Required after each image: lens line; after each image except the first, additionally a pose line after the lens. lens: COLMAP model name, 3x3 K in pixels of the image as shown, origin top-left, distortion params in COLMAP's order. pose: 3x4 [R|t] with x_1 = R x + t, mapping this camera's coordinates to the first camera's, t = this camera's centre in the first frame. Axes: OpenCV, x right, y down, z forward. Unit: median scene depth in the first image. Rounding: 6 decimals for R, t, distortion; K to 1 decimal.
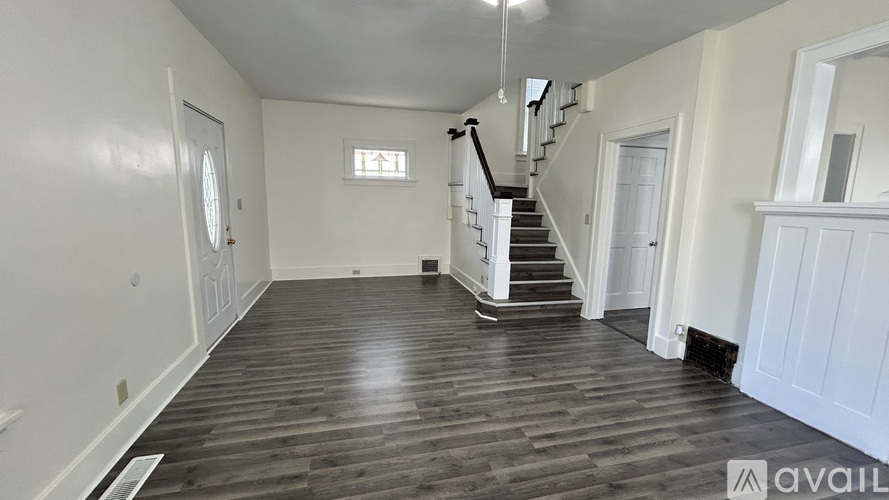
lens RADIAL K [[358.8, 0, 441.8], [0, 358.8, 251.1], [0, 0, 1]] dist [-0.003412, -0.000762]
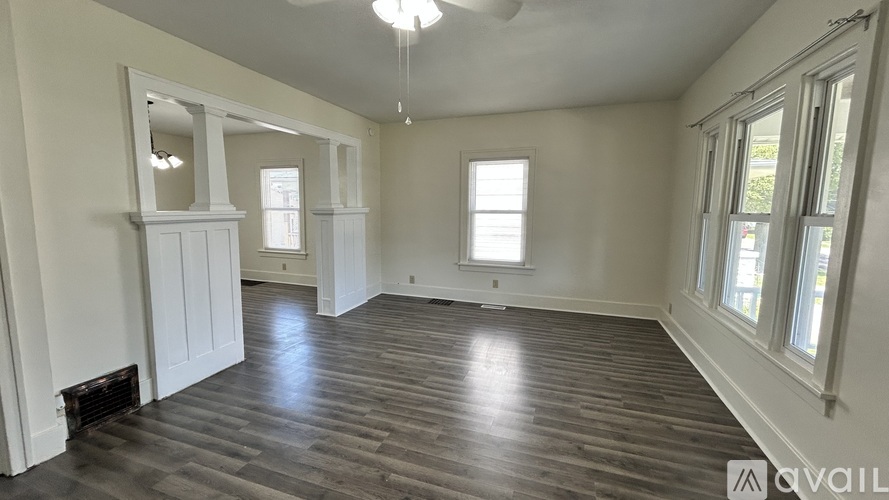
lens RADIAL K [[358.8, 0, 440.0], [0, 358.8, 250.5], [0, 0, 1]] dist [-0.003412, -0.000762]
pose [[-0.825968, -0.088747, 0.556687, -0.391306], [0.063448, 0.966619, 0.248237, -0.246449], [-0.560134, 0.240357, -0.792766, 1.443559]]
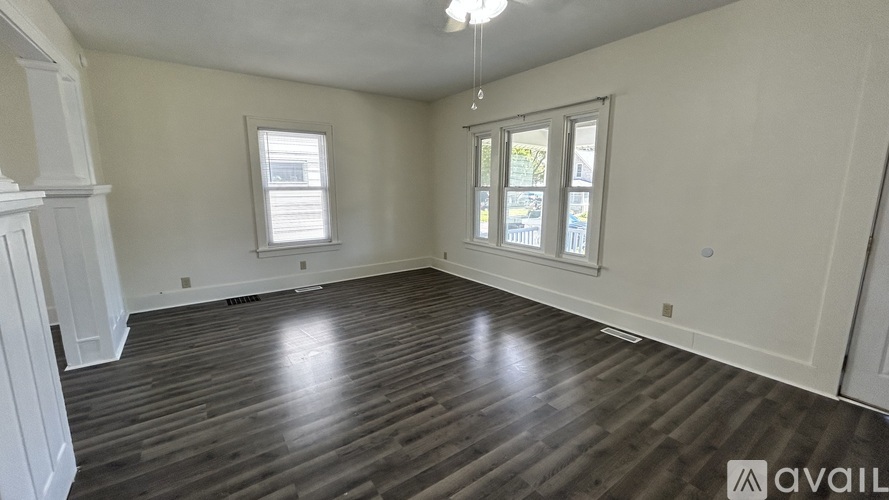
lens RADIAL K [[358.8, 0, 444.7], [0, 358.8, 250.0], [0, 0, 1]] dist [-0.003412, -0.000762]
pose [[-0.930225, 0.047033, -0.363964, 0.551912], [-0.071067, 0.949895, 0.304383, -0.257863], [0.360044, 0.309010, -0.880273, 1.668708]]
